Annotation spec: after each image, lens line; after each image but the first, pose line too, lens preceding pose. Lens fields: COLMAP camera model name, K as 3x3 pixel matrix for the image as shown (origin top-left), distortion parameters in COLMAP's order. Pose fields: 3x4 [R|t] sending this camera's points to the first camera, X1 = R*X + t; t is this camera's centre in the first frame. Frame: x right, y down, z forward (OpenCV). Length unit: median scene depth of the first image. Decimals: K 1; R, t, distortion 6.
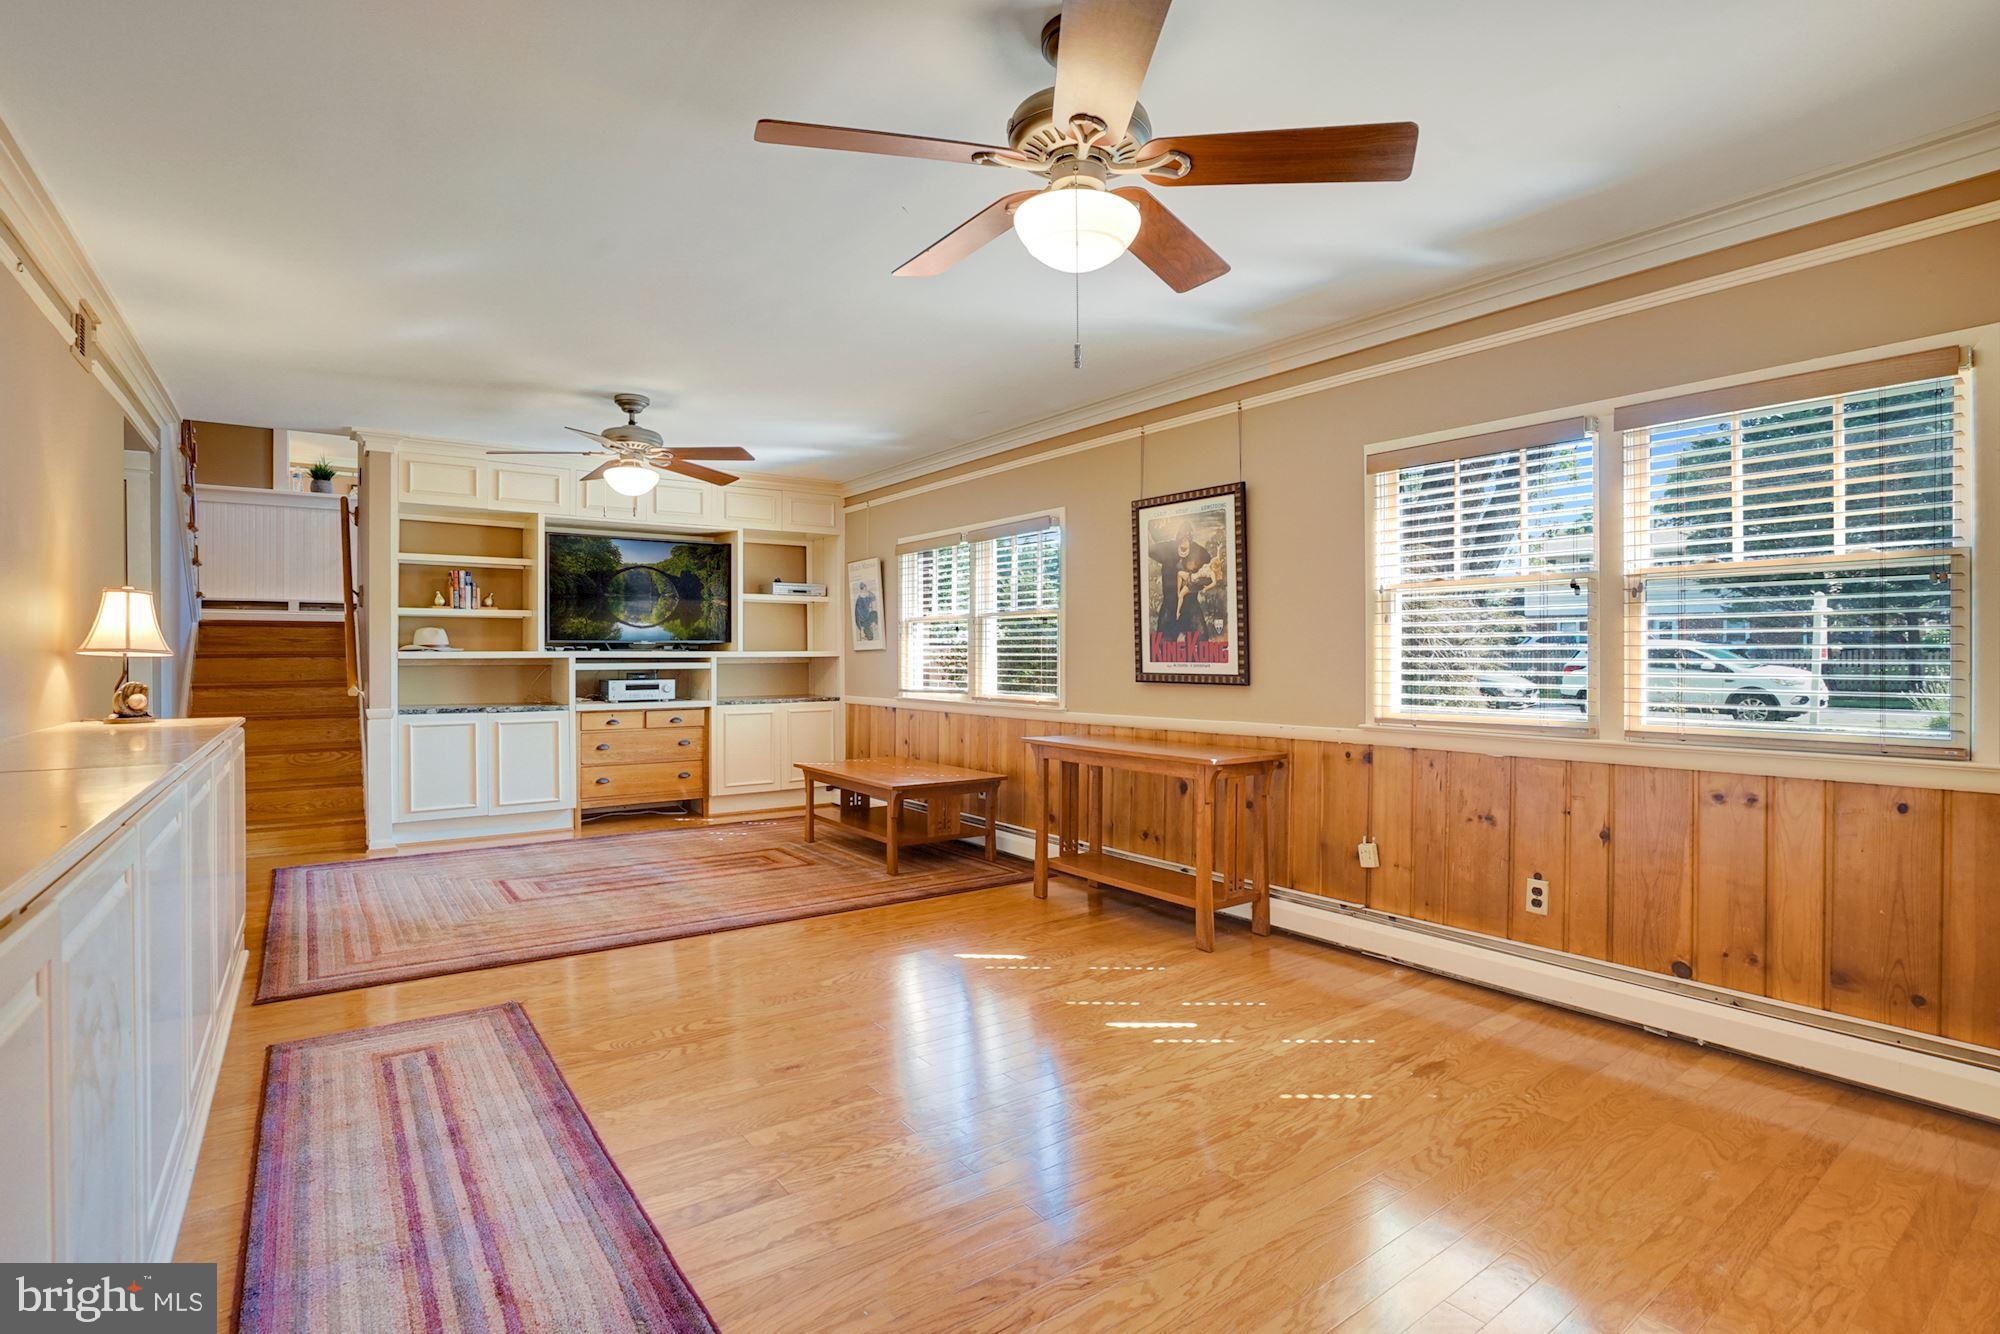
lens RADIAL K [[970.2, 0, 1000.0], [0, 970.2, 667.0], [0, 0, 1]] dist [-0.062613, 0.025862]
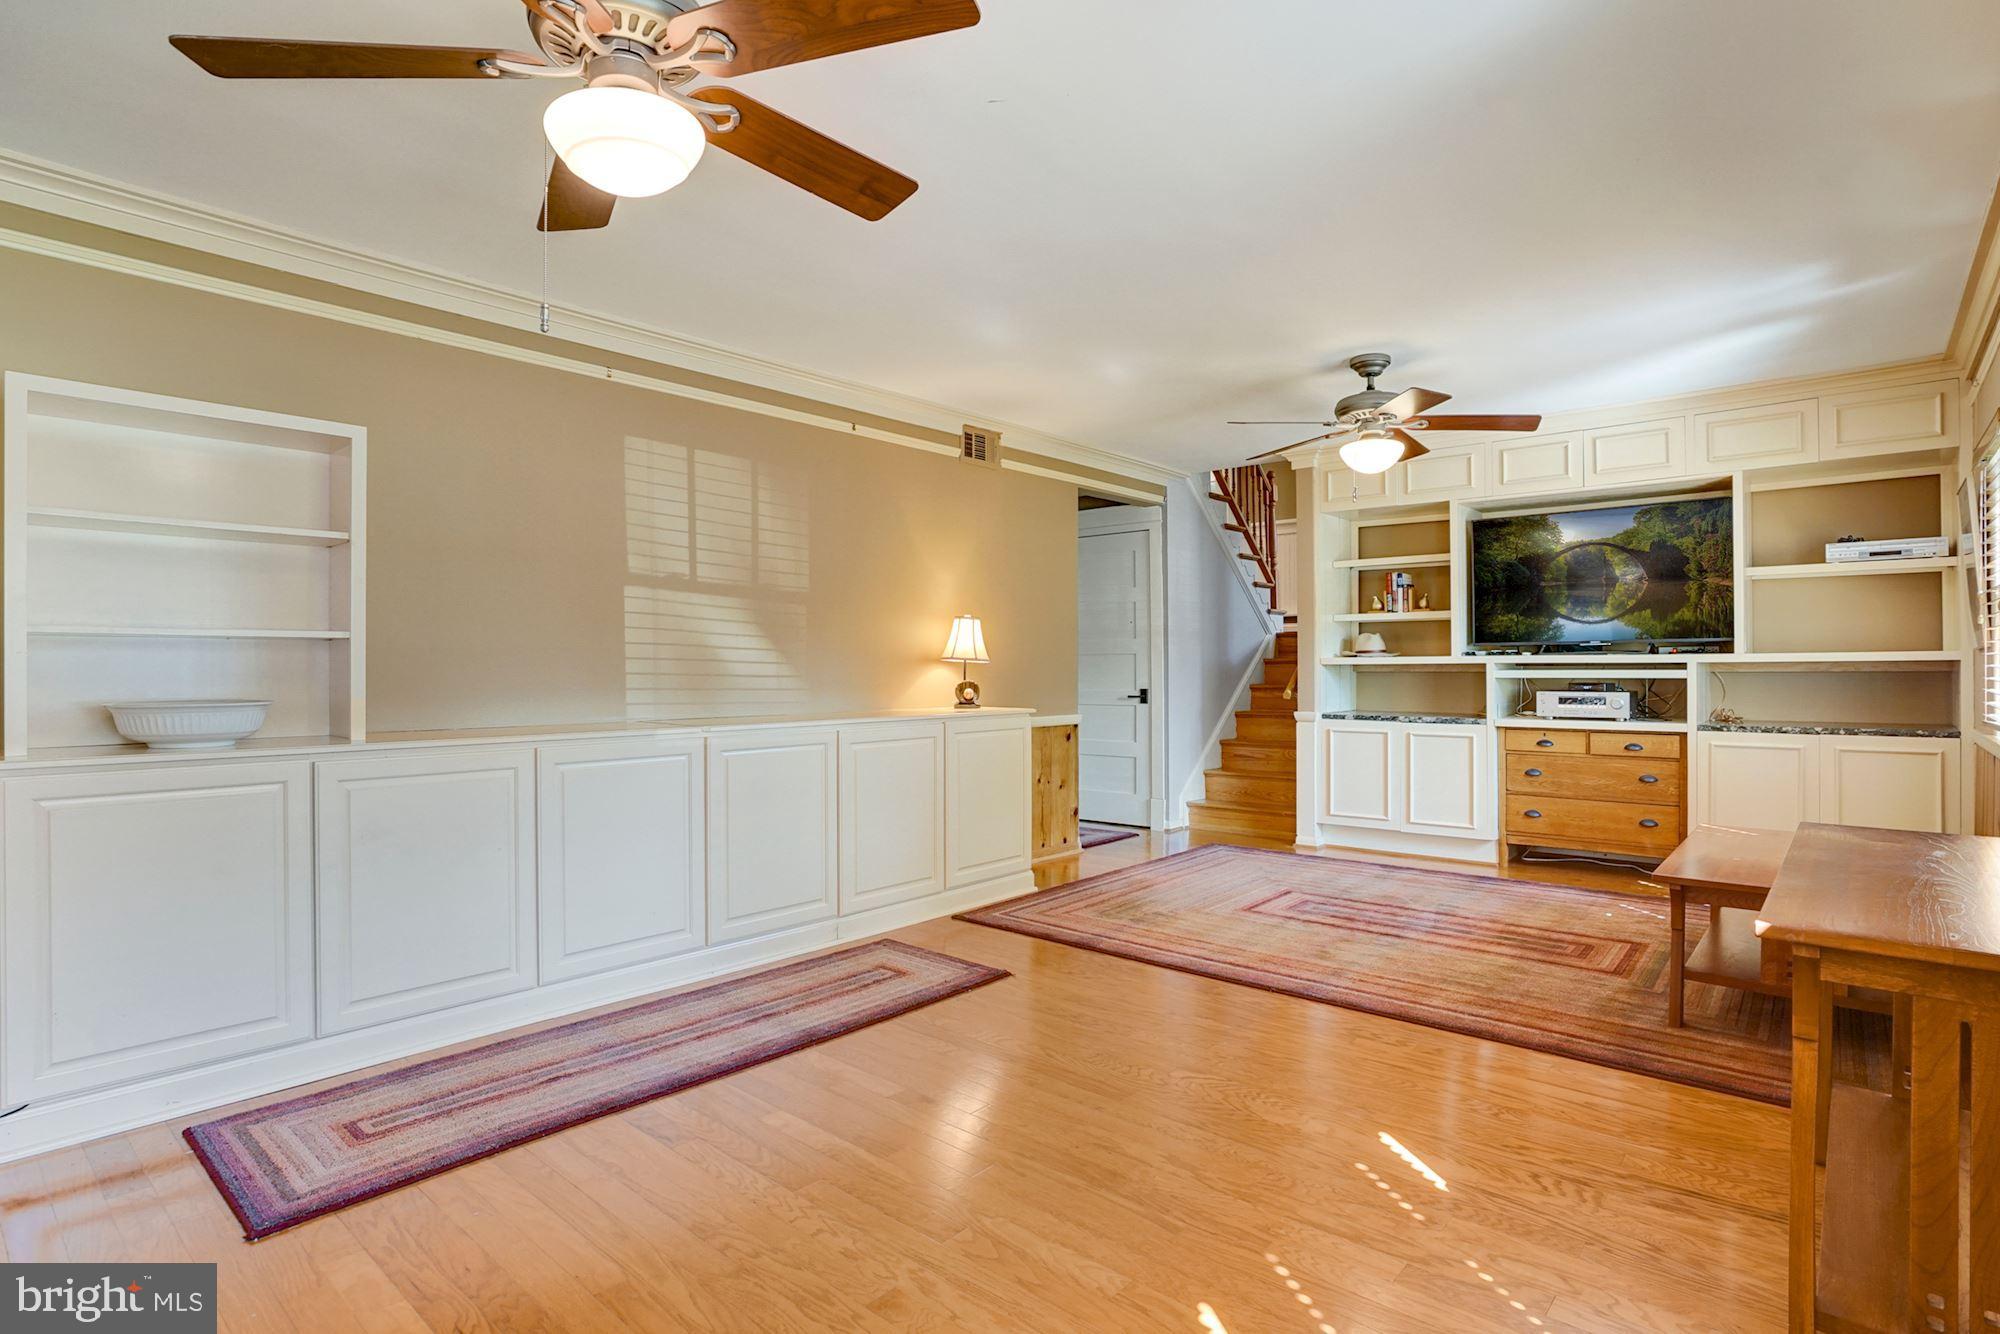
lens RADIAL K [[978.0, 0, 916.5], [0, 978.0, 693.3], [0, 0, 1]] dist [-0.005146, -0.000019]
pose [[0.195862, 0.027099, -0.980257, 0.305736], [-0.002401, 0.999628, 0.027154, -0.005268], [0.980629, -0.002965, 0.195854, 0.338188]]
